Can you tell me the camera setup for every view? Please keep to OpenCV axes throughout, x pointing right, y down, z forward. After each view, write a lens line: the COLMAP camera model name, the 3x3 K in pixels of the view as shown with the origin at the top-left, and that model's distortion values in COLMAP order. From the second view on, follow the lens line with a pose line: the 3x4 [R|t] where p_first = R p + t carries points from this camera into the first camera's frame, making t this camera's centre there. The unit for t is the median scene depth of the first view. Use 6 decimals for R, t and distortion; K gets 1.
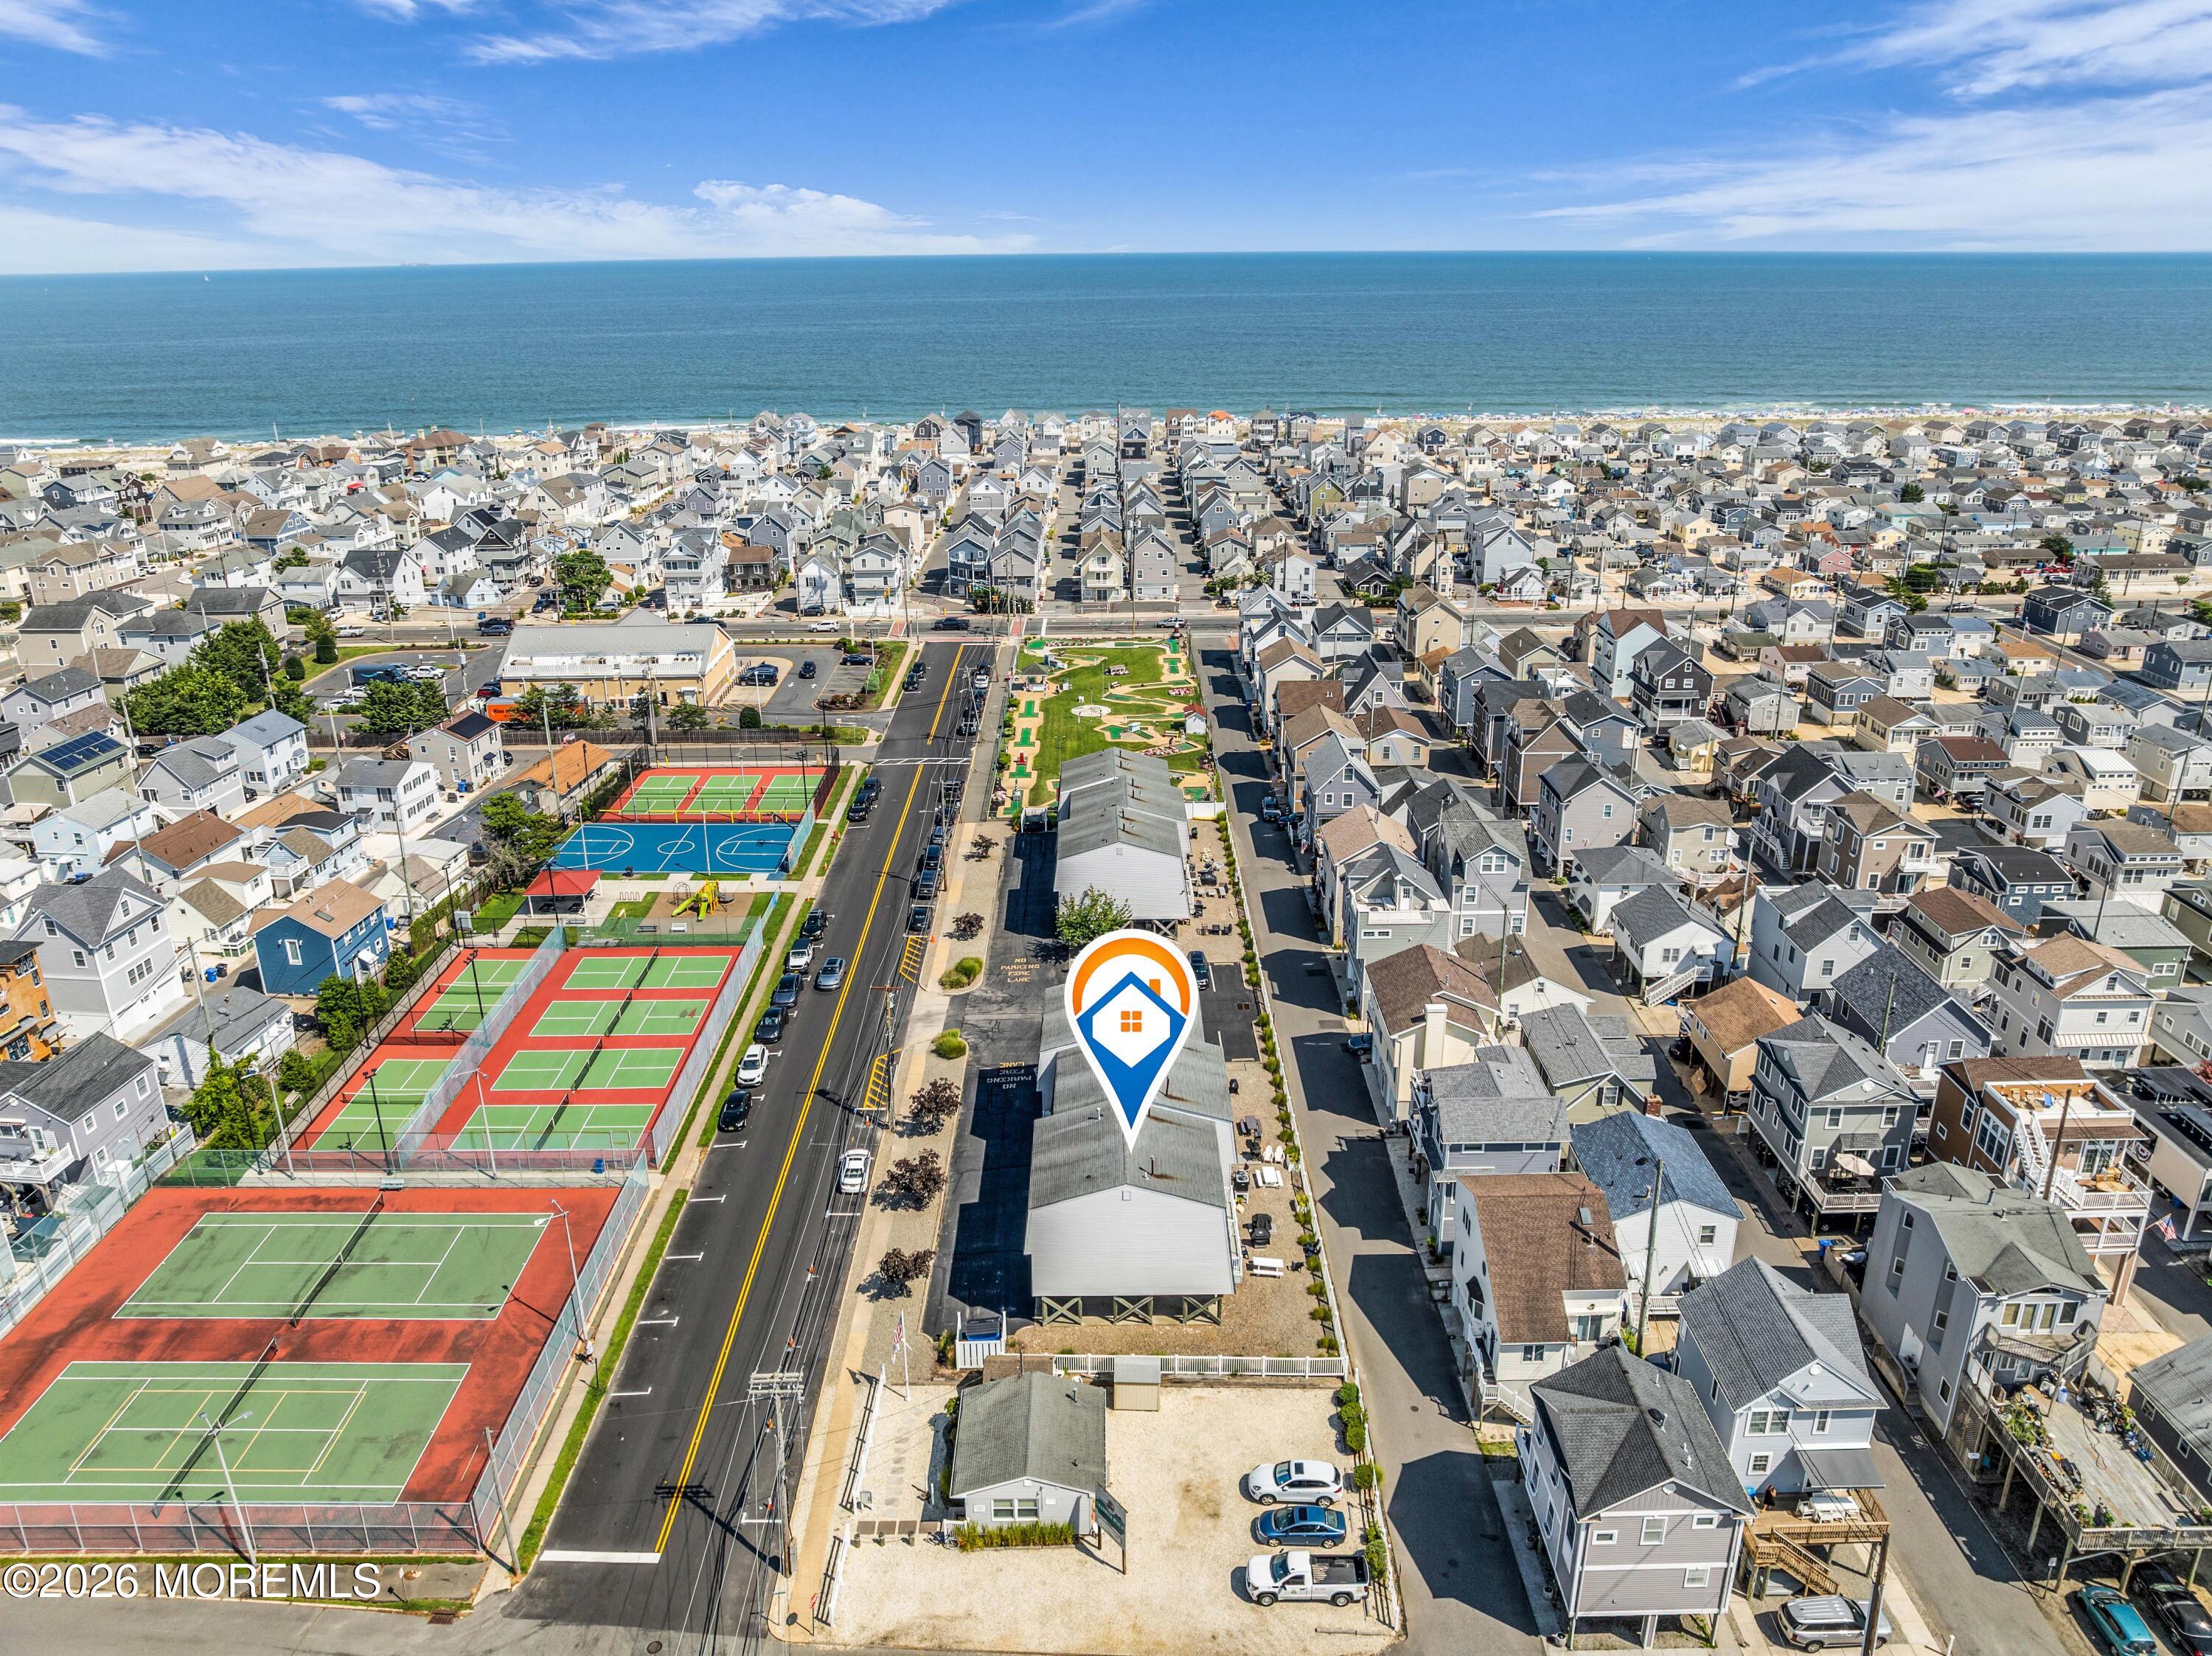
lens RADIAL K [[1550.6, 0, 1152.5], [0, 1550.6, 838.4], [0, 0, 1]] dist [0.061676, -0.048295]
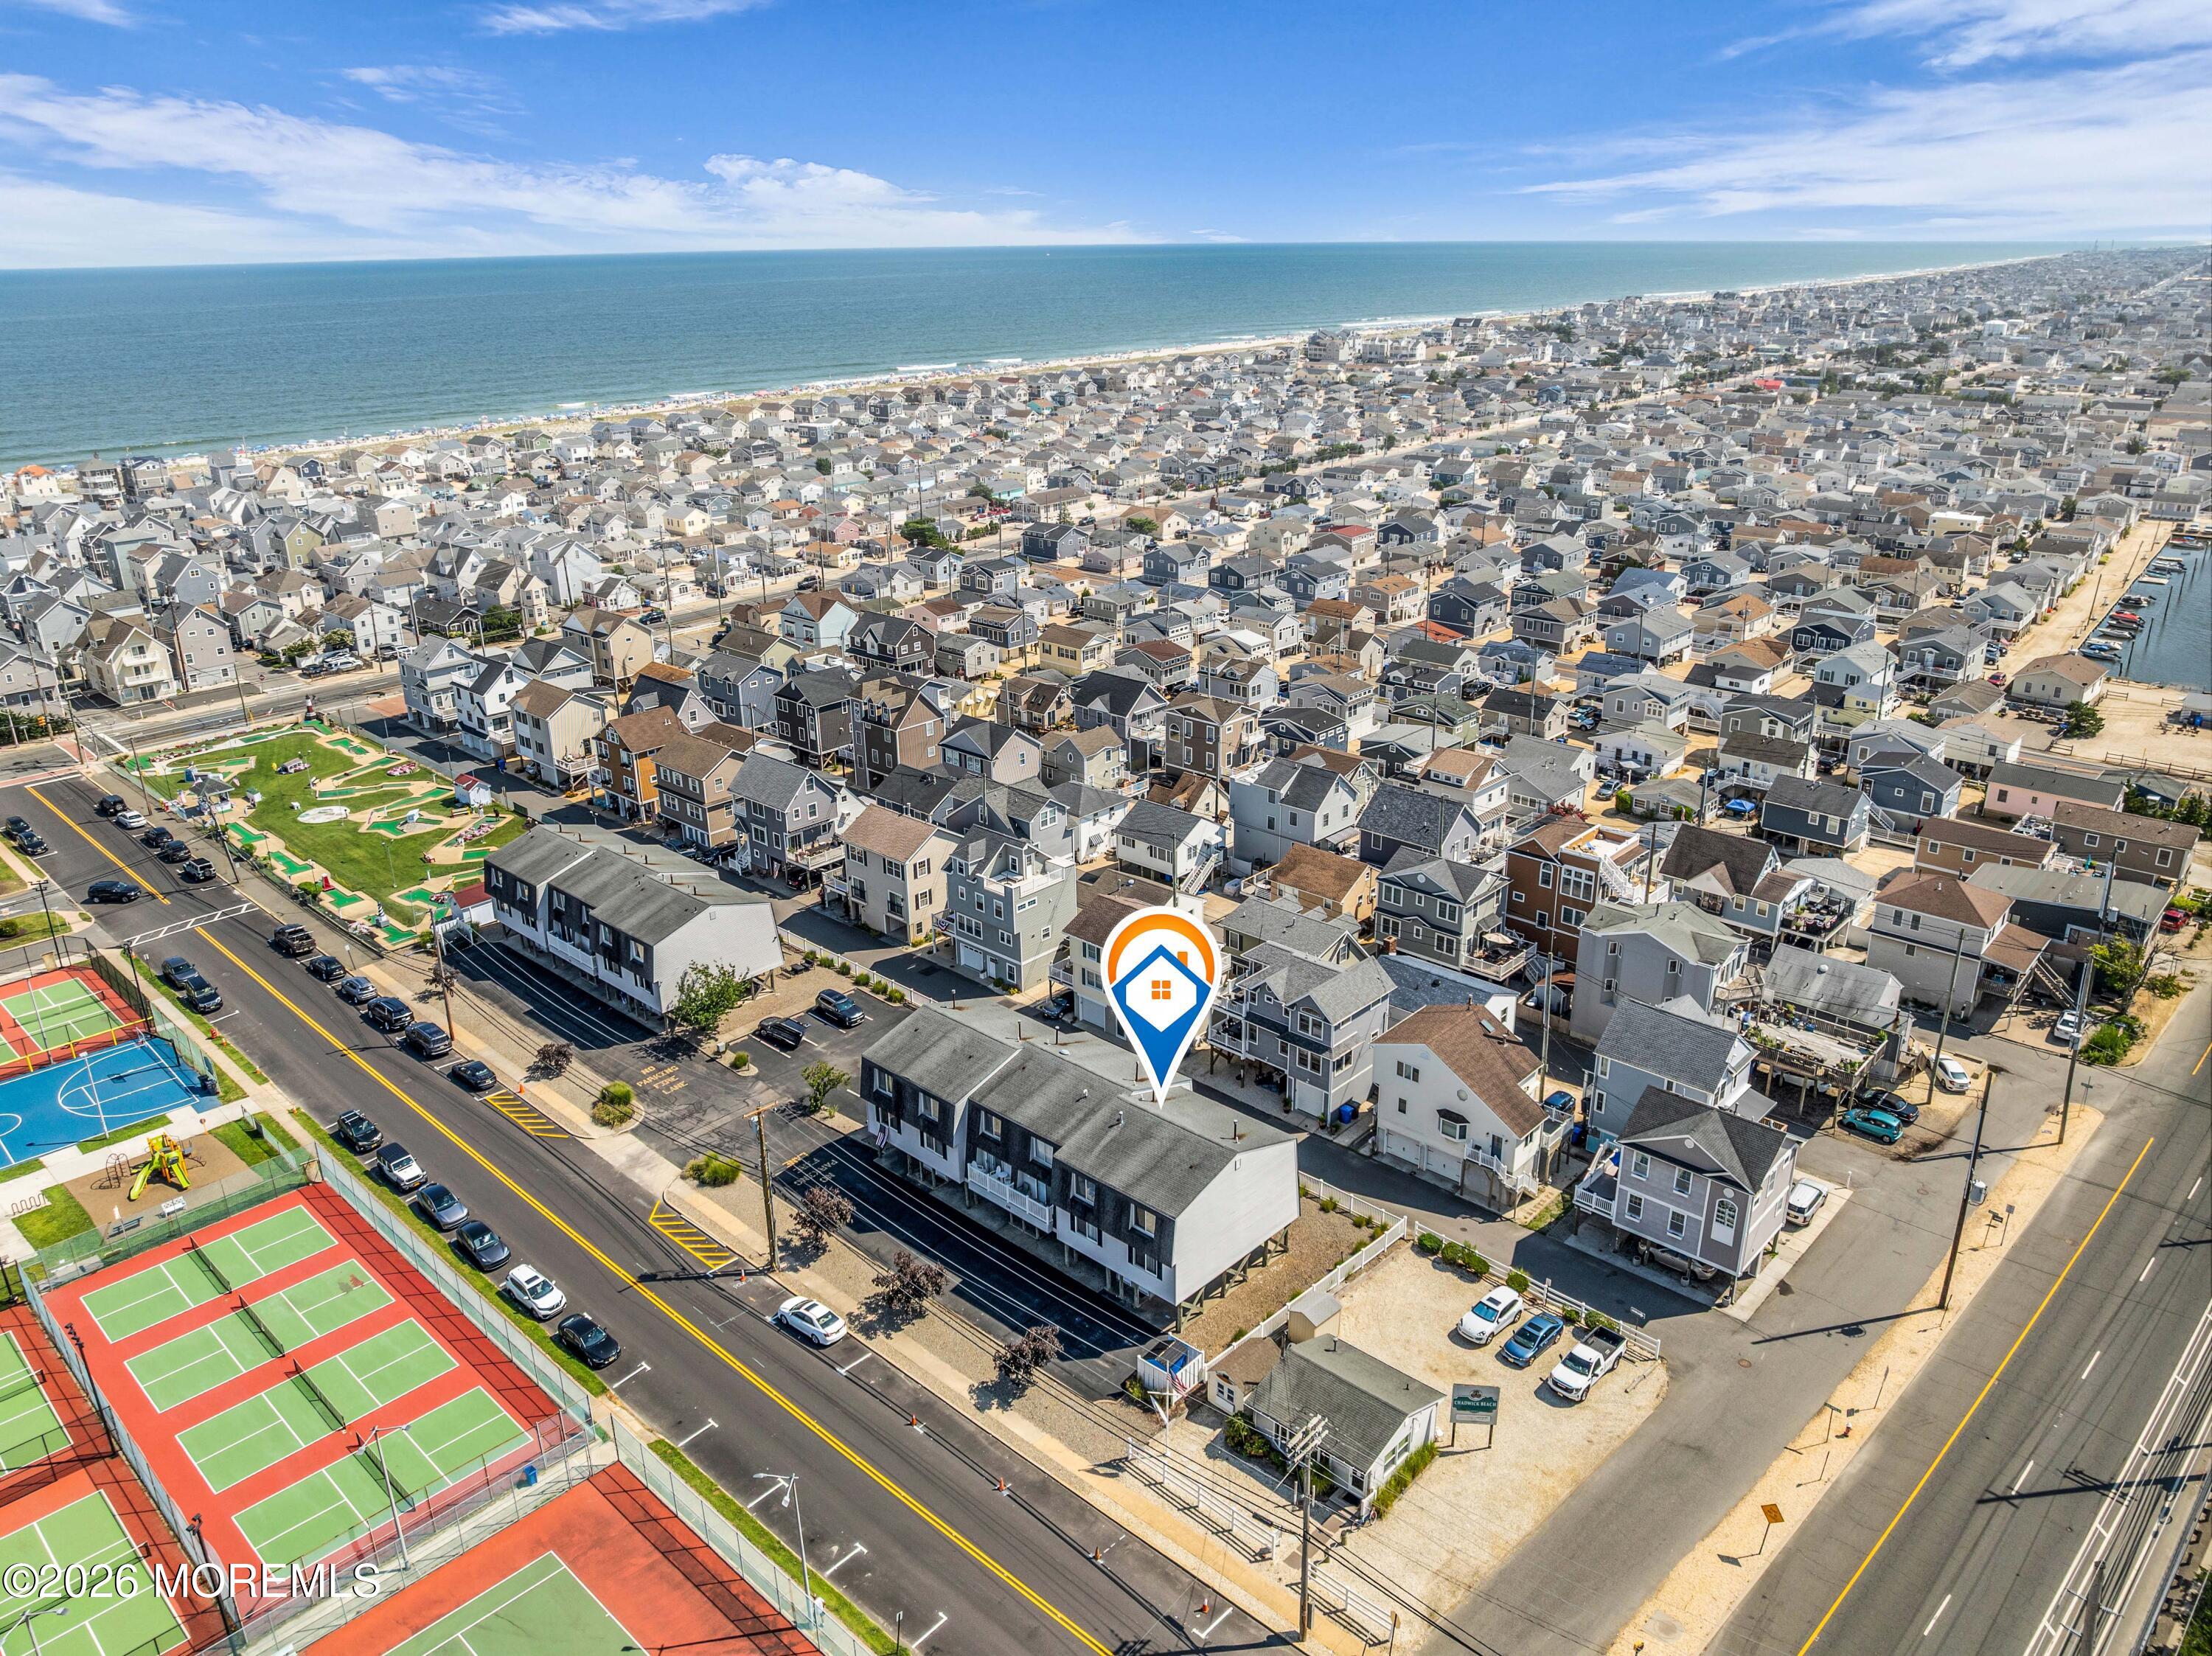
lens RADIAL K [[1599.2, 0, 1106.0], [0, 1599.2, 828.0], [0, 0, 1]] dist [-0.014078, -0.000695]
pose [[0.713800, -0.259140, 0.650643, -0.459934], [0.269943, 0.959044, 0.085825, -0.058246], [-0.646236, 0.114375, 0.754518, 0.168883]]
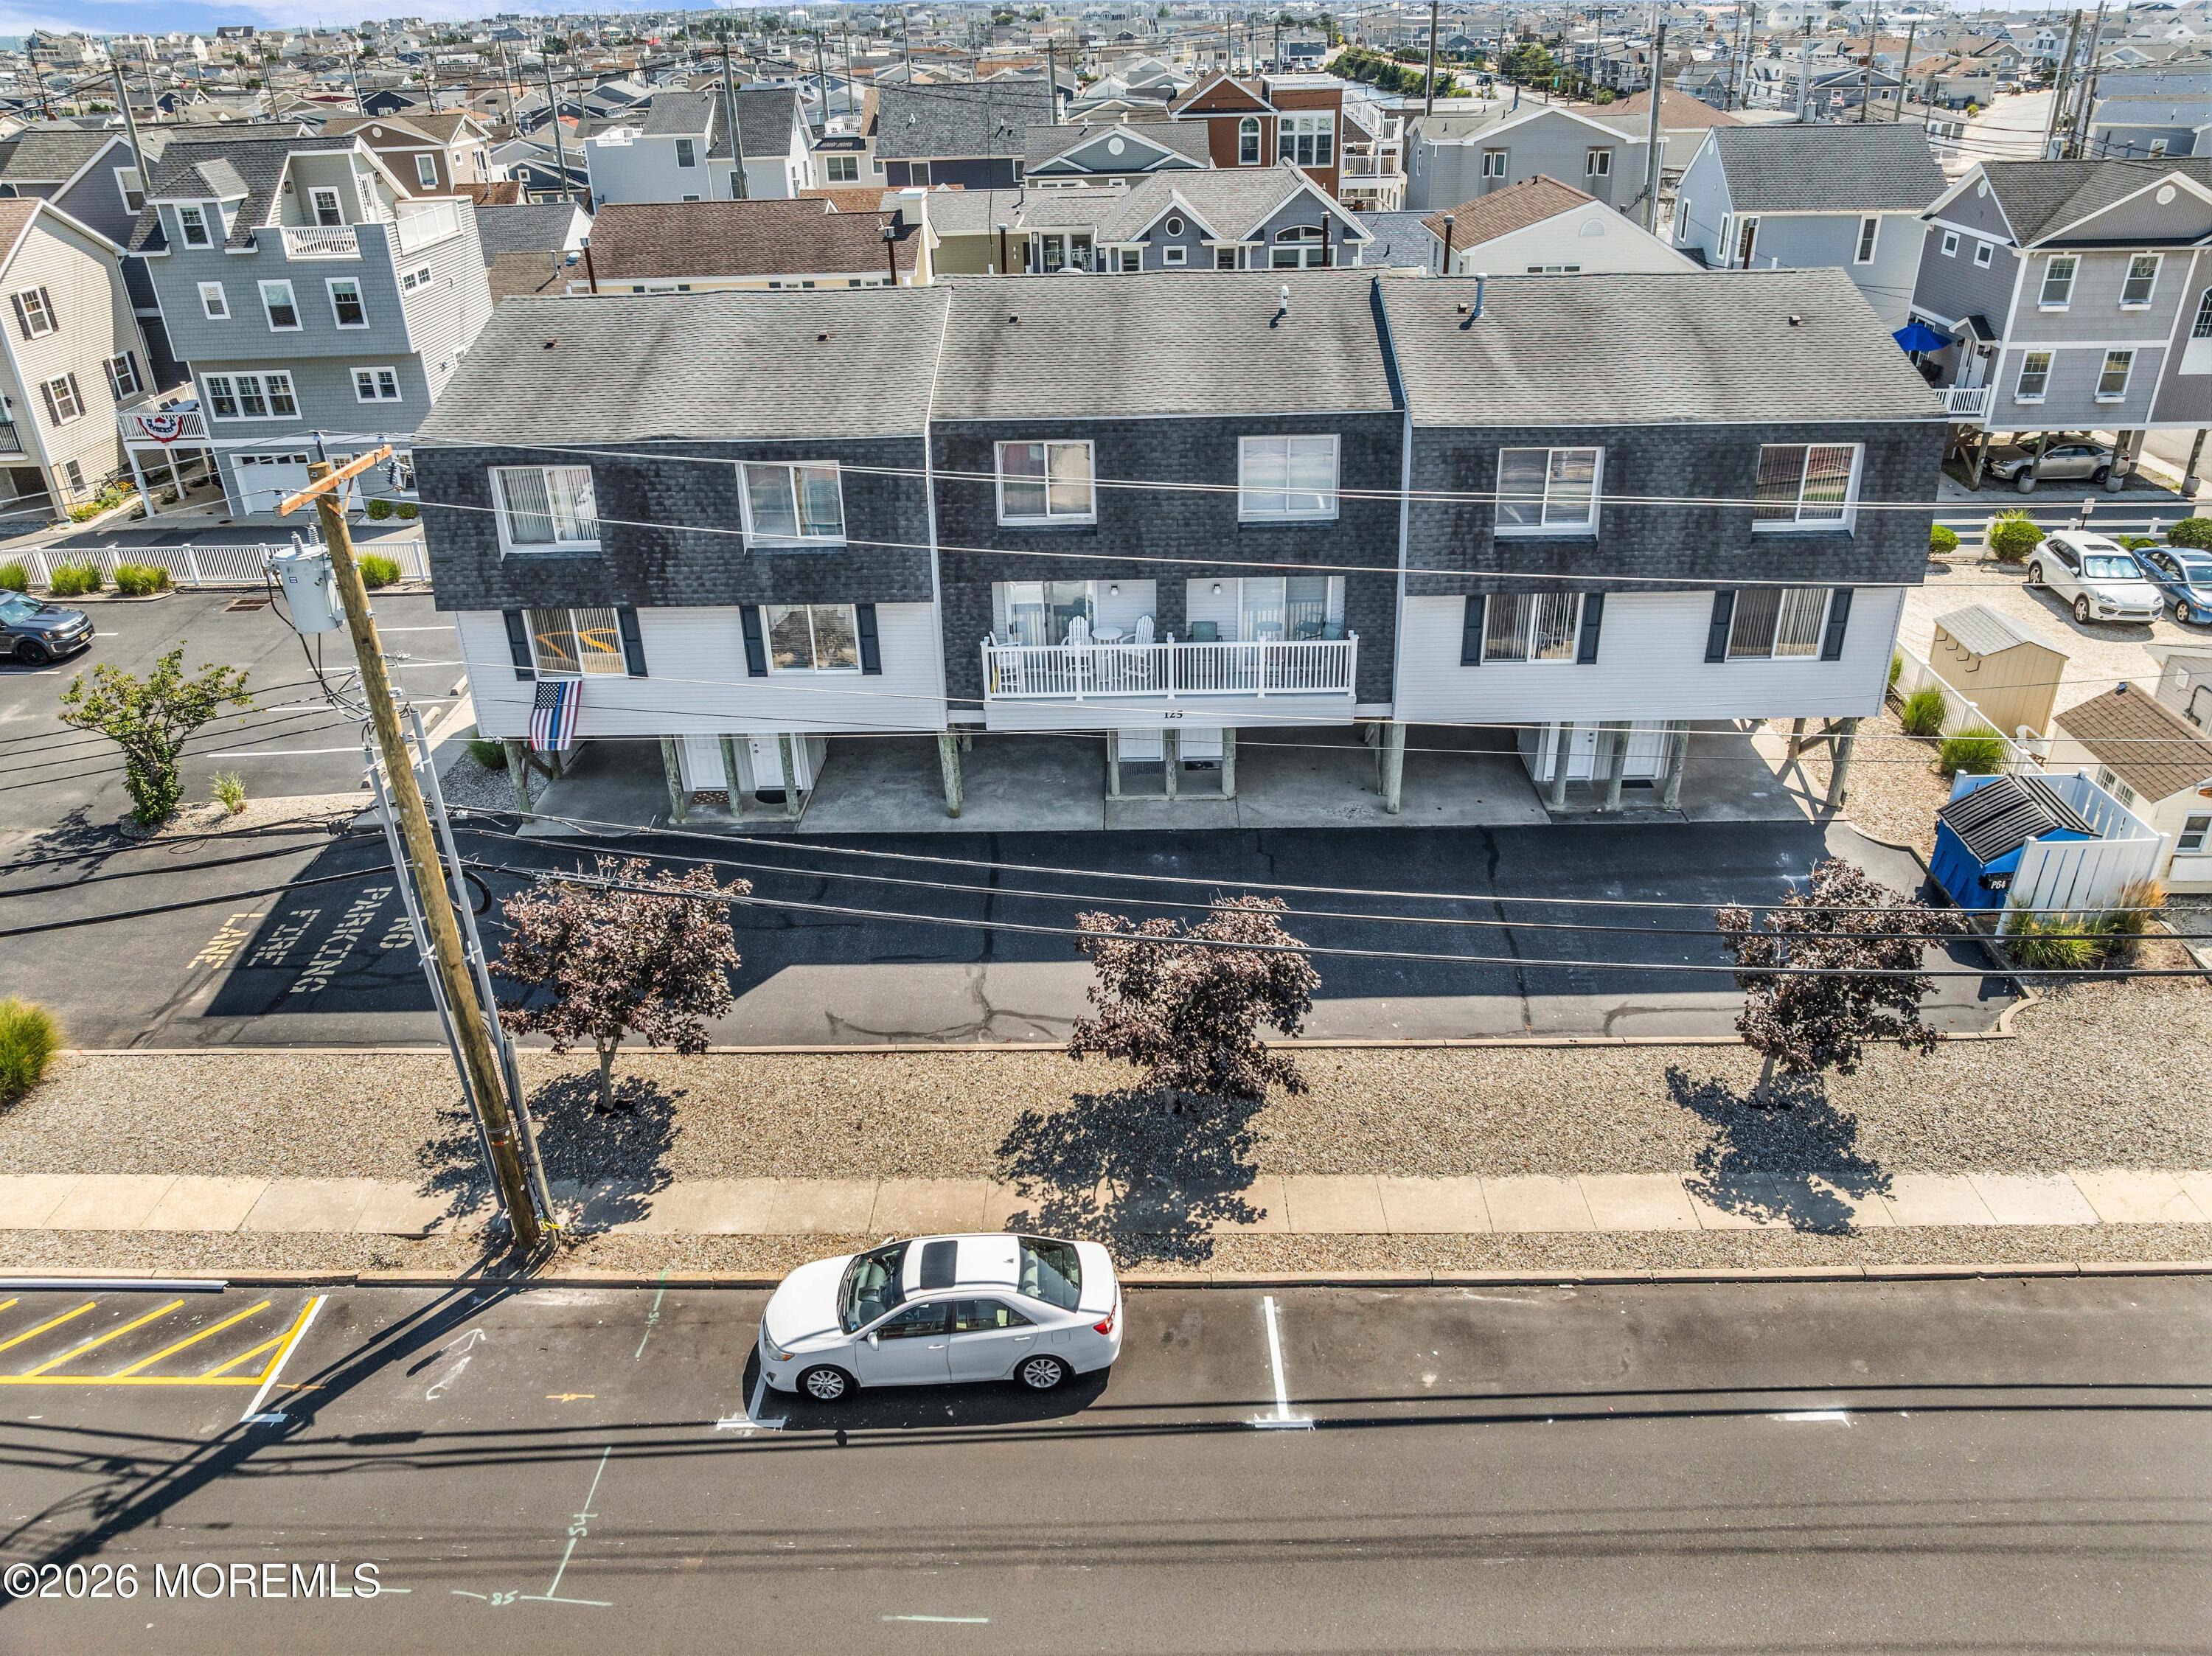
lens RADIAL K [[1568.9, 0, 1106.0], [0, 1568.9, 828.0], [0, 0, 1]] dist [-0.056902, 0.033947]
pose [[0.055767, -0.470646, 0.880558, -0.264462], [0.390624, 0.821918, 0.414565, 0.076779], [-0.918860, 0.320847, 0.229682, 0.738730]]
